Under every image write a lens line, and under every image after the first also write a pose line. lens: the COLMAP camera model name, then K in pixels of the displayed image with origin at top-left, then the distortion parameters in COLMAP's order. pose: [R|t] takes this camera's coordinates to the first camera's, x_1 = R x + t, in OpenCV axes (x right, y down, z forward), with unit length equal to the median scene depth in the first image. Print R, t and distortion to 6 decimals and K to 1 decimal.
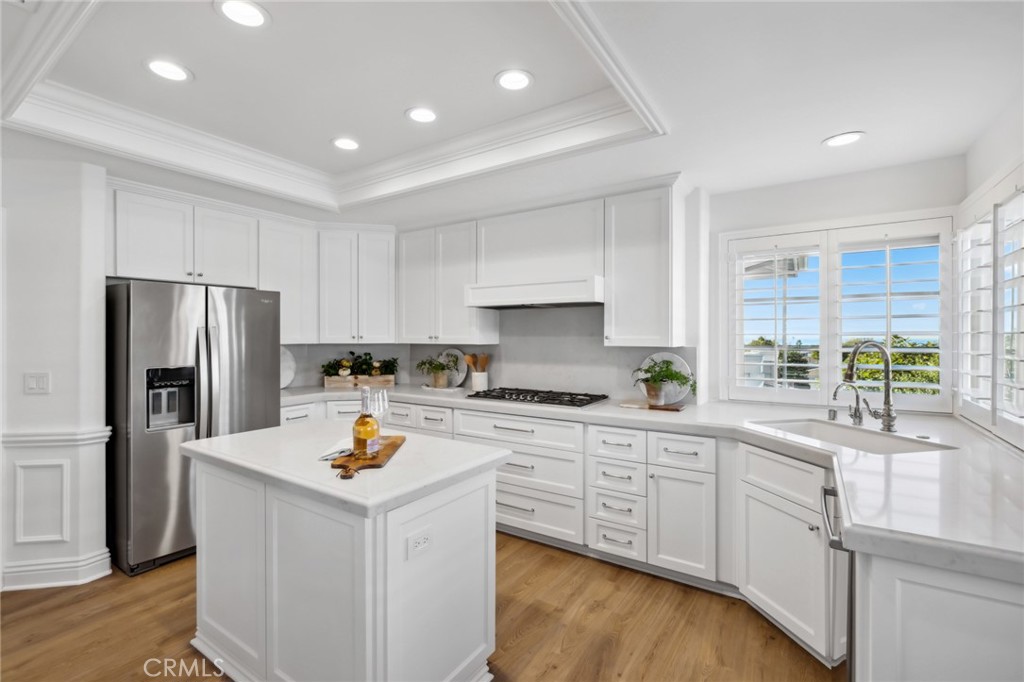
lens RADIAL K [[463.6, 0, 508.8], [0, 463.6, 337.5], [0, 0, 1]] dist [-0.003811, 0.000935]
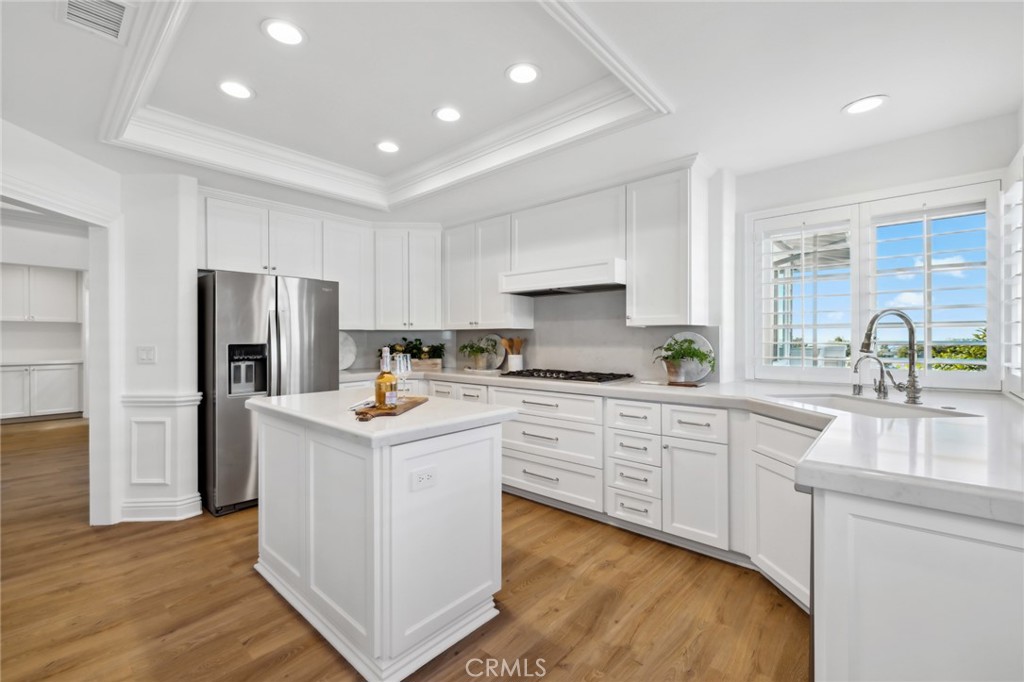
lens RADIAL K [[442.7, 0, 507.9], [0, 442.7, 339.3], [0, 0, 1]] dist [0.003640, 0.000115]
pose [[0.989525, -0.002074, -0.144346, 0.099102], [0.002045, 0.999998, -0.000347, 0.056230], [0.144347, 0.000048, 0.989527, -0.031653]]
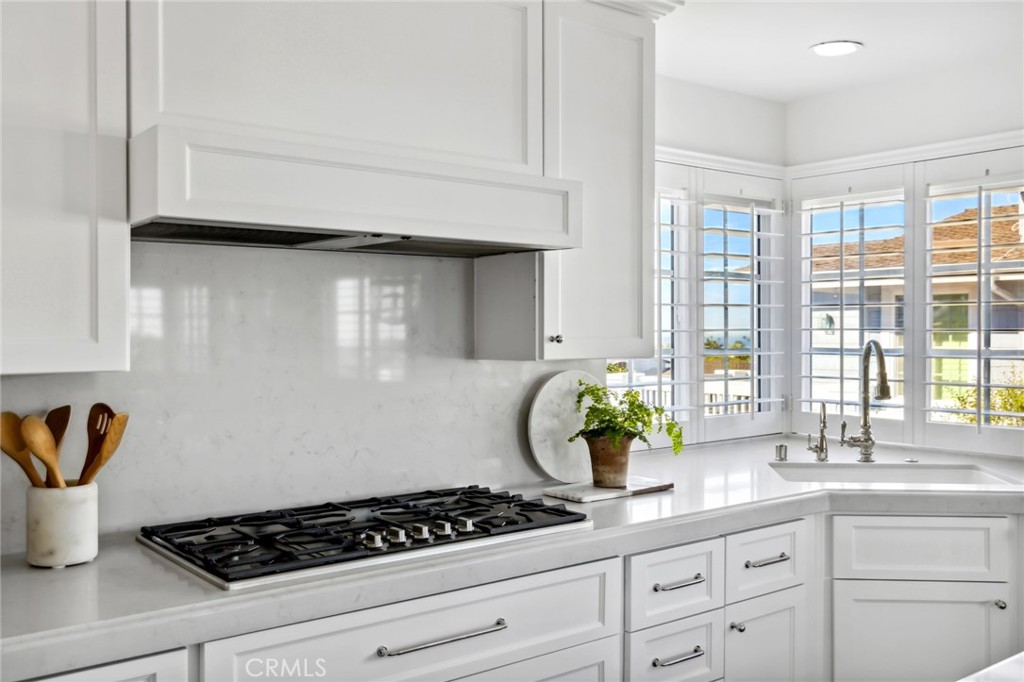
lens RADIAL K [[964.3, 0, 527.6], [0, 964.3, 338.5], [0, 0, 1]] dist [0.003971, 0.000332]
pose [[0.298857, -0.009052, 0.954255, -0.684682], [0.003552, 0.999959, 0.008373, -0.008505], [-0.954291, 0.000888, 0.298877, 0.884666]]
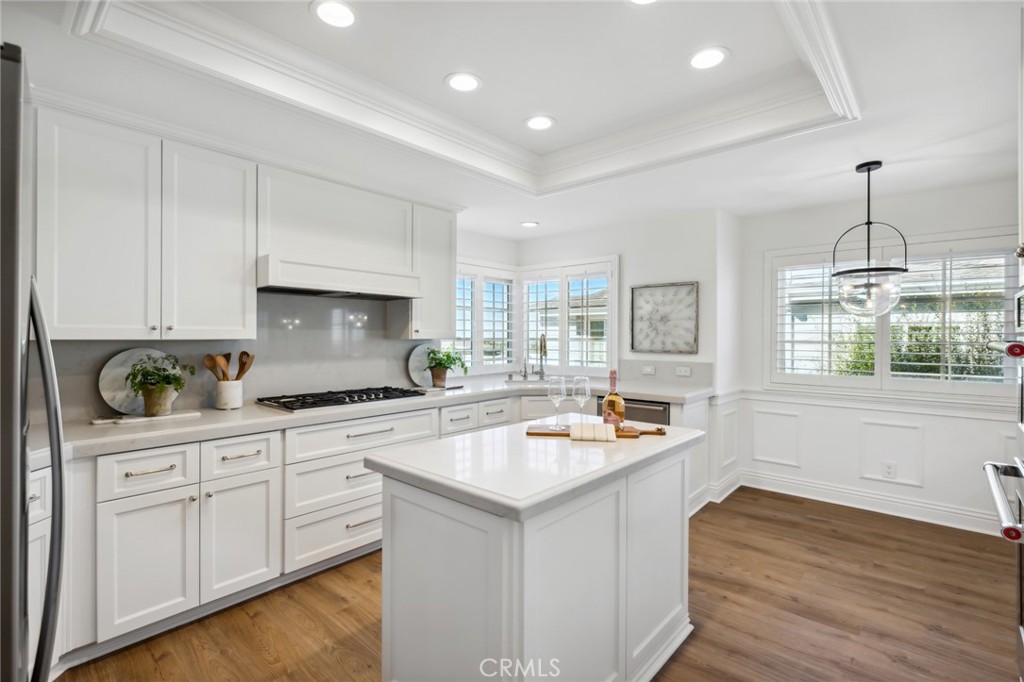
lens RADIAL K [[473.8, 0, 509.0], [0, 473.8, 336.3], [0, 0, 1]] dist [-0.000518, 0.000205]
pose [[0.139910, 0.001657, 0.990163, -0.999600], [0.000385, 0.999998, -0.001728, 0.016313], [-0.990164, 0.000623, 0.139909, 0.716496]]
